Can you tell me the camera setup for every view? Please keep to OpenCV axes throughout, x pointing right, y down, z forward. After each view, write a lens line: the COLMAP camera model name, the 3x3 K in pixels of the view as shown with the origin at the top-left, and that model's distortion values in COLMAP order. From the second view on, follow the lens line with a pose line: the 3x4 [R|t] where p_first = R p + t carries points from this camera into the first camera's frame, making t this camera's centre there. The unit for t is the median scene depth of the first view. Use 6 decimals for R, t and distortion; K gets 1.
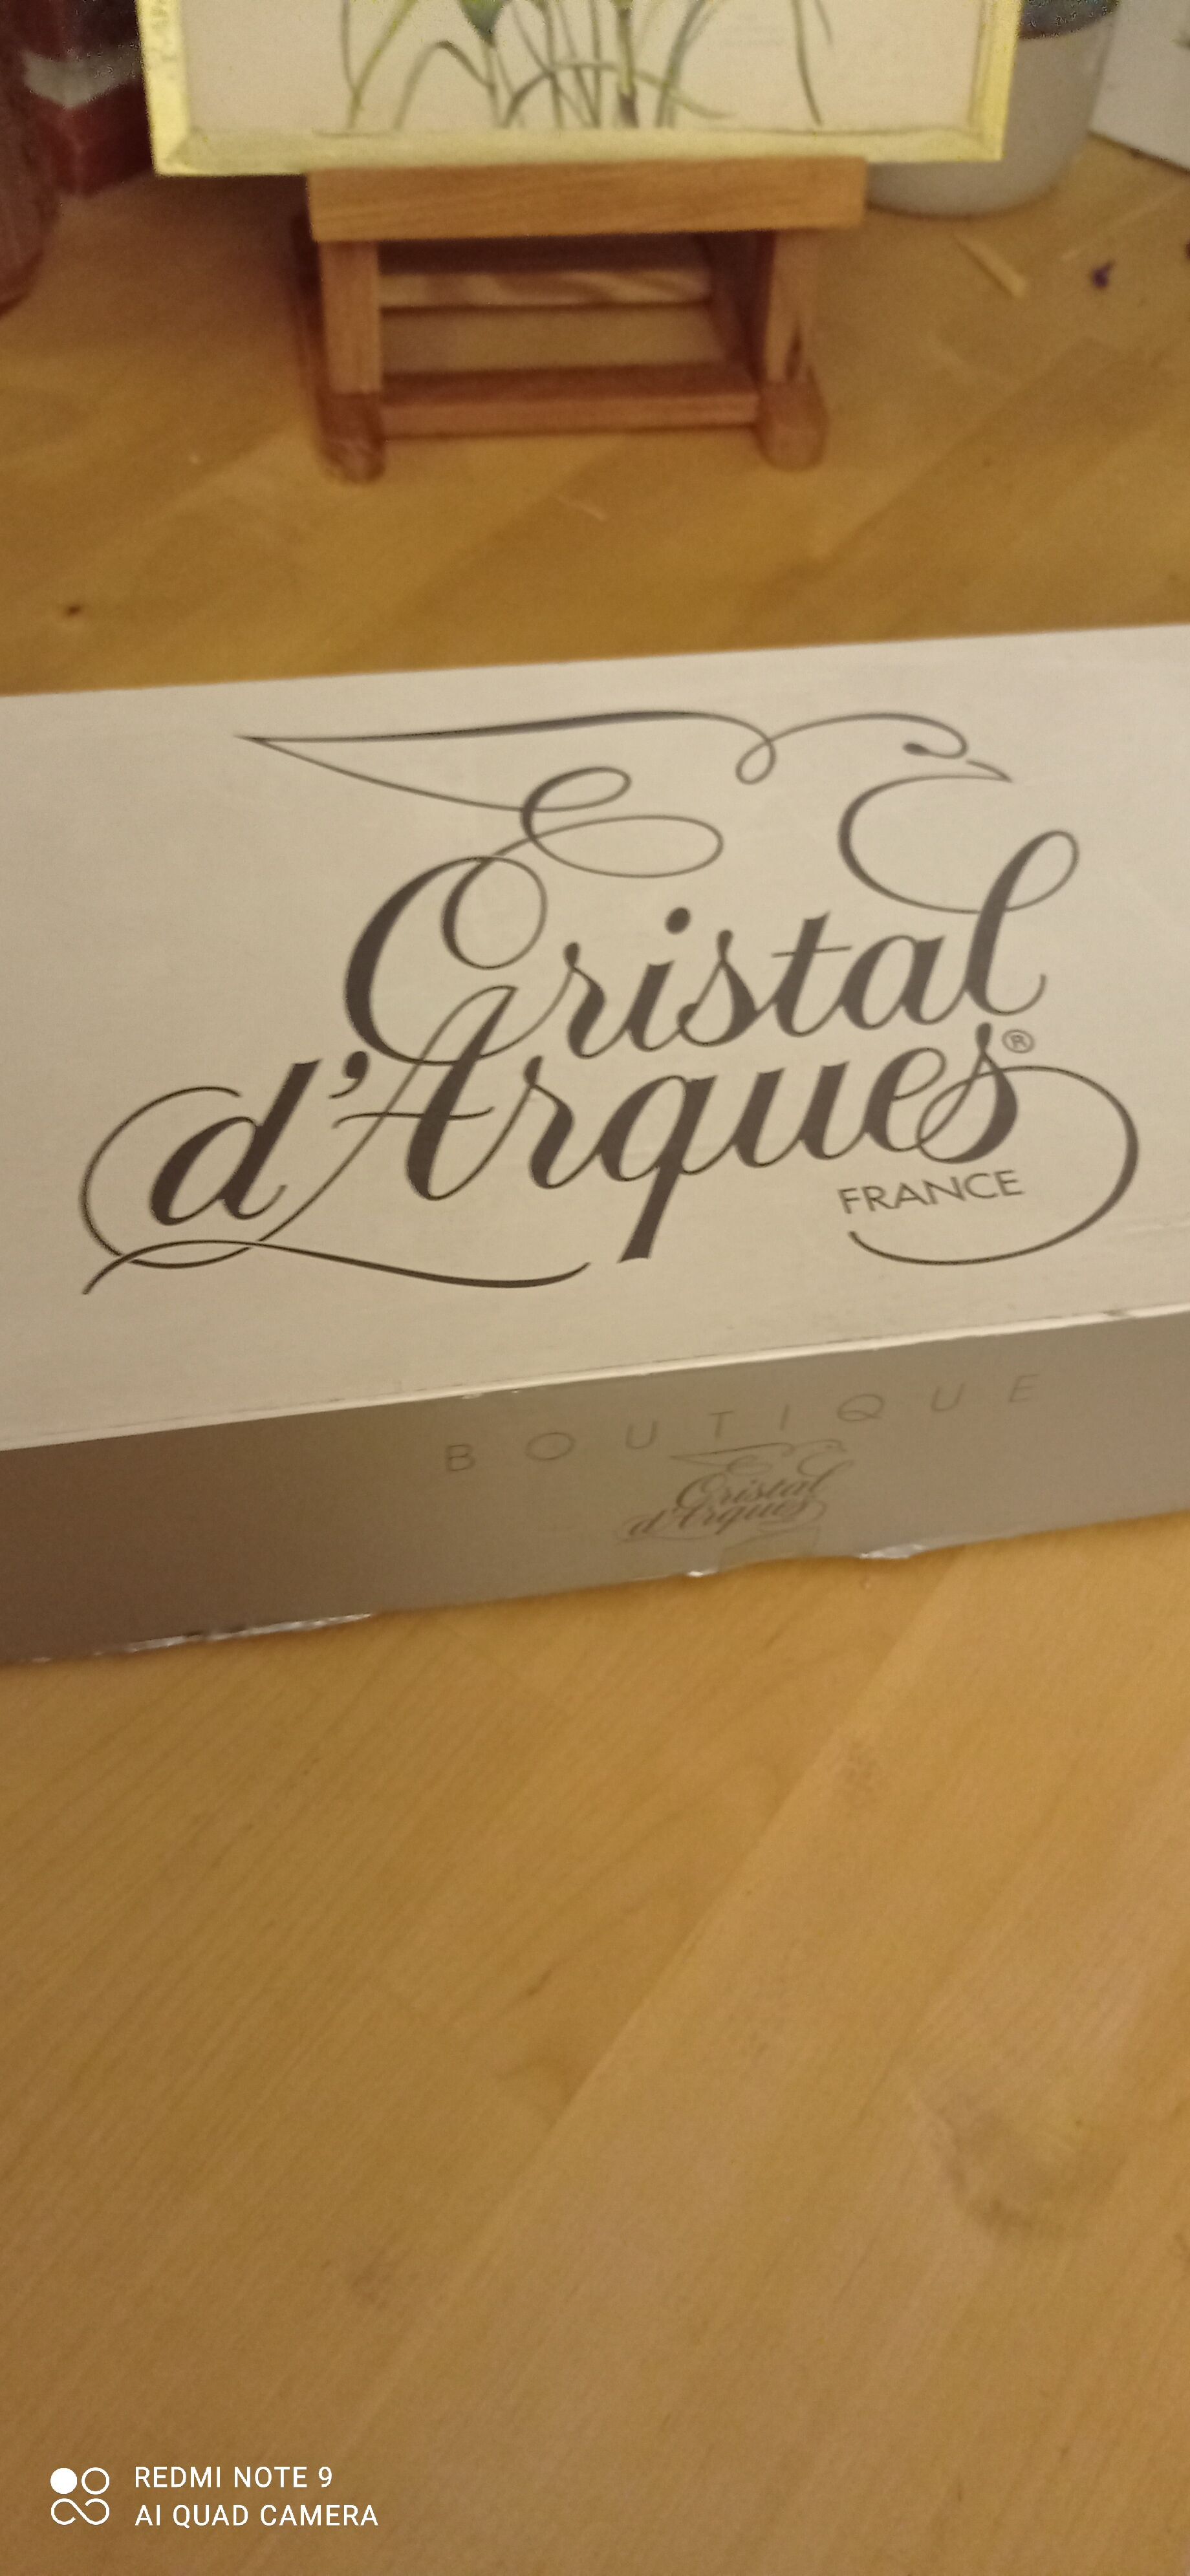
lens RADIAL K [[1974.7, 0, 595.0], [0, 1974.7, 1288.0], [0, 0, 1]] dist [-0.005576, -0.007372]
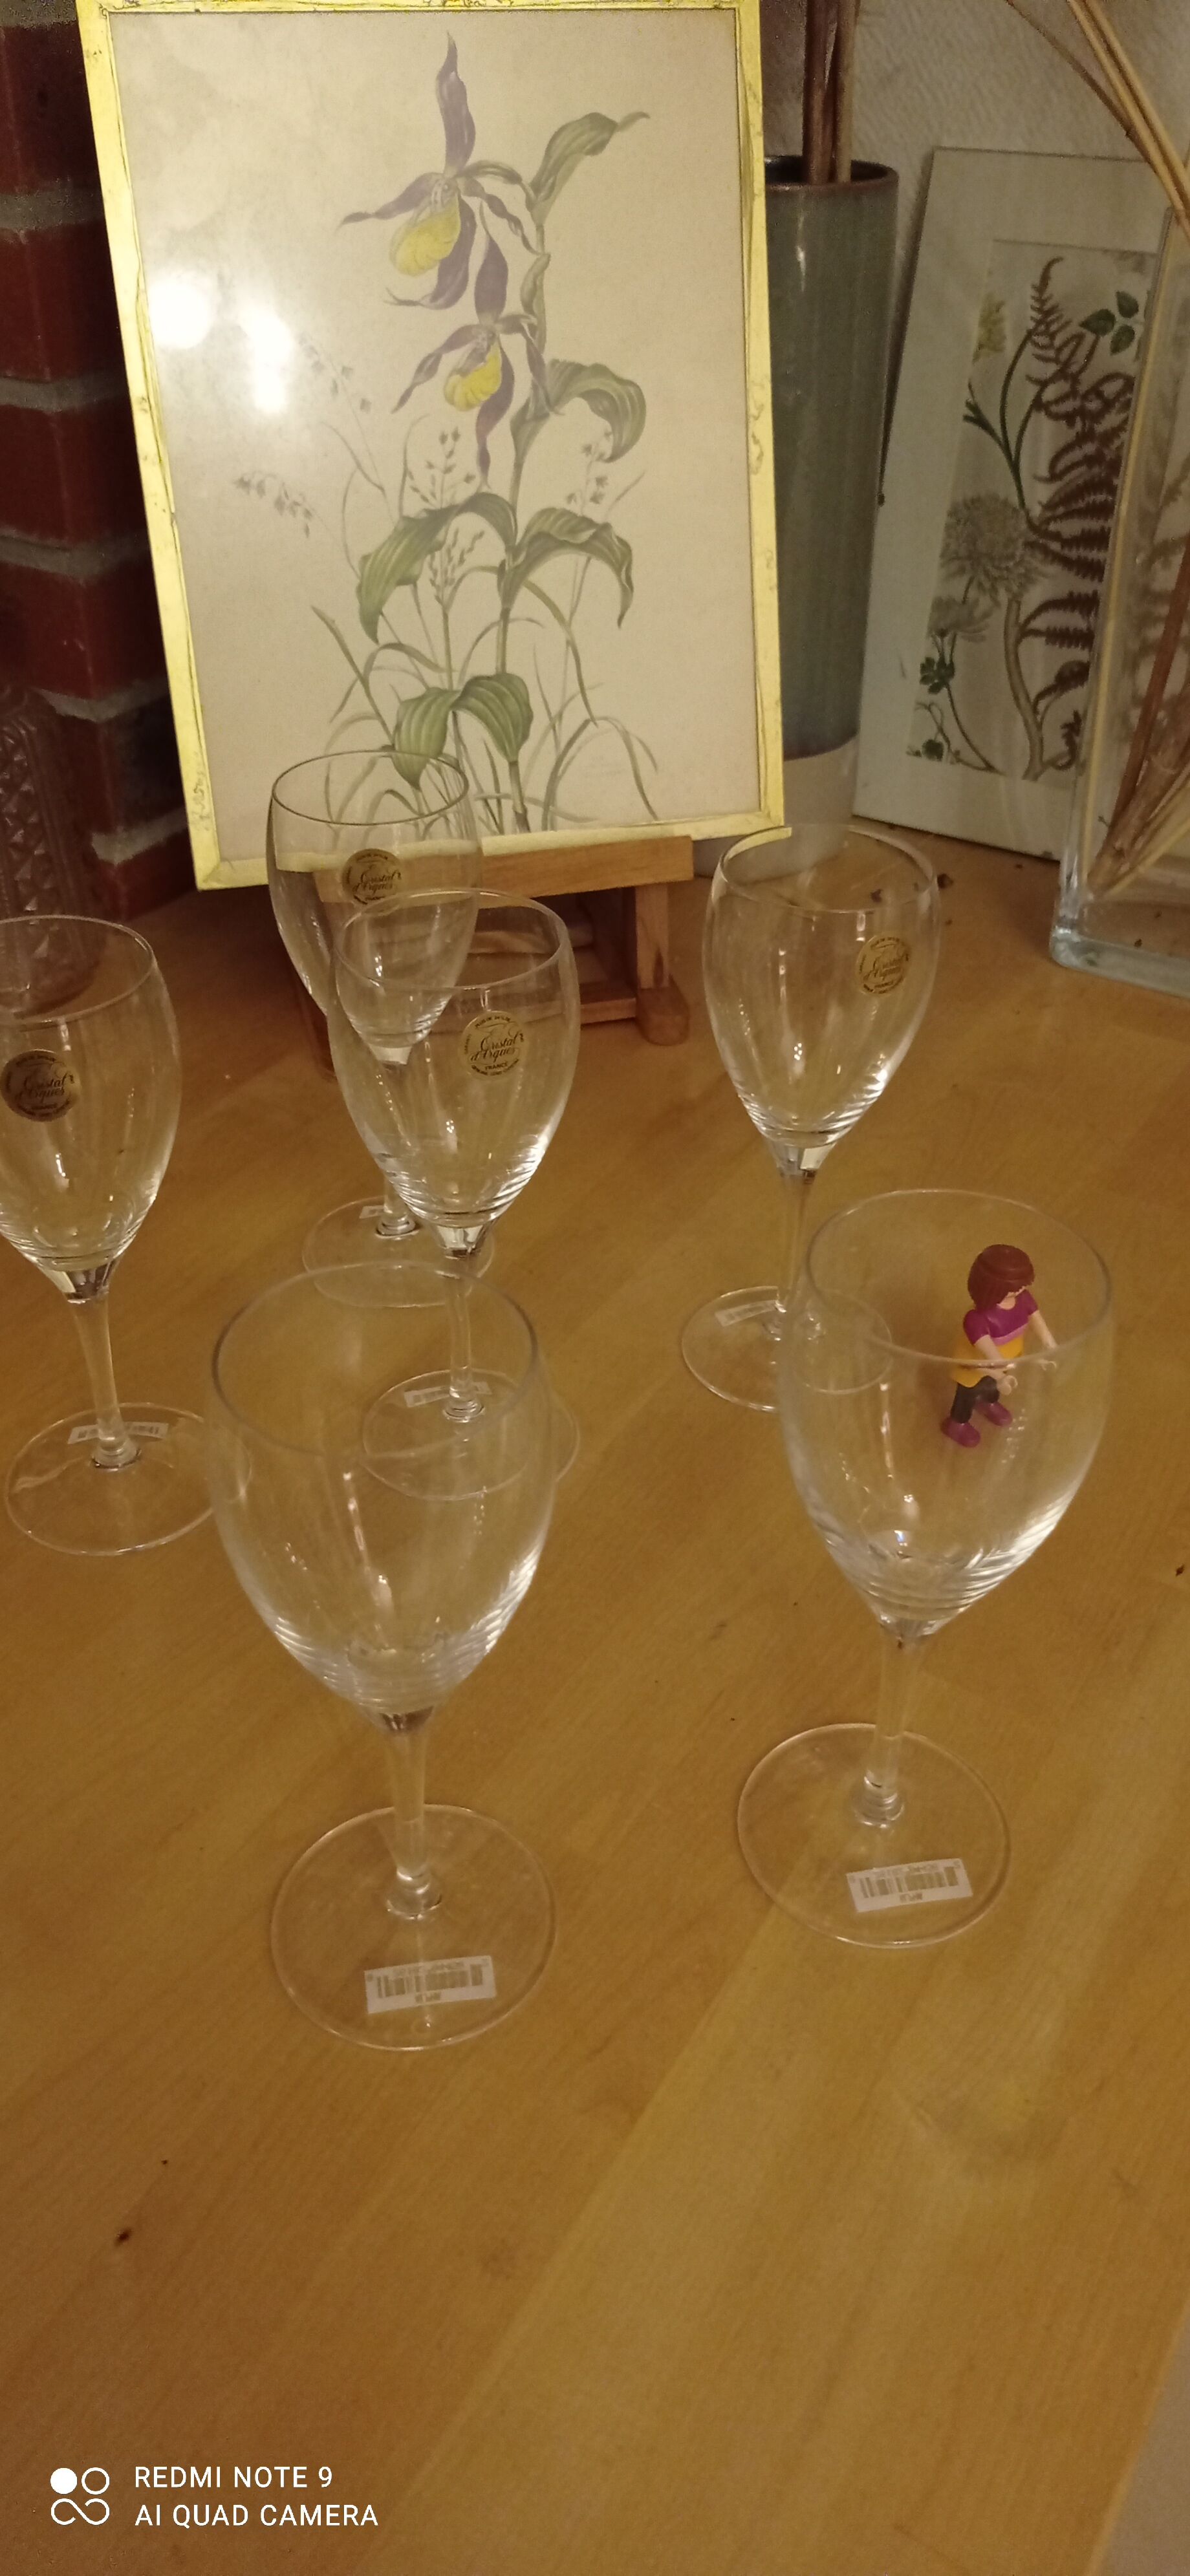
lens RADIAL K [[1974.7, 0, 595.0], [0, 1974.7, 1288.0], [0, 0, 1]] dist [-0.005576, -0.007372]
pose [[0.994100, -0.100915, 0.039765, -0.022037], [0.108358, 0.940419, -0.322288, 0.191418], [-0.004872, 0.324696, 0.945806, -0.251789]]
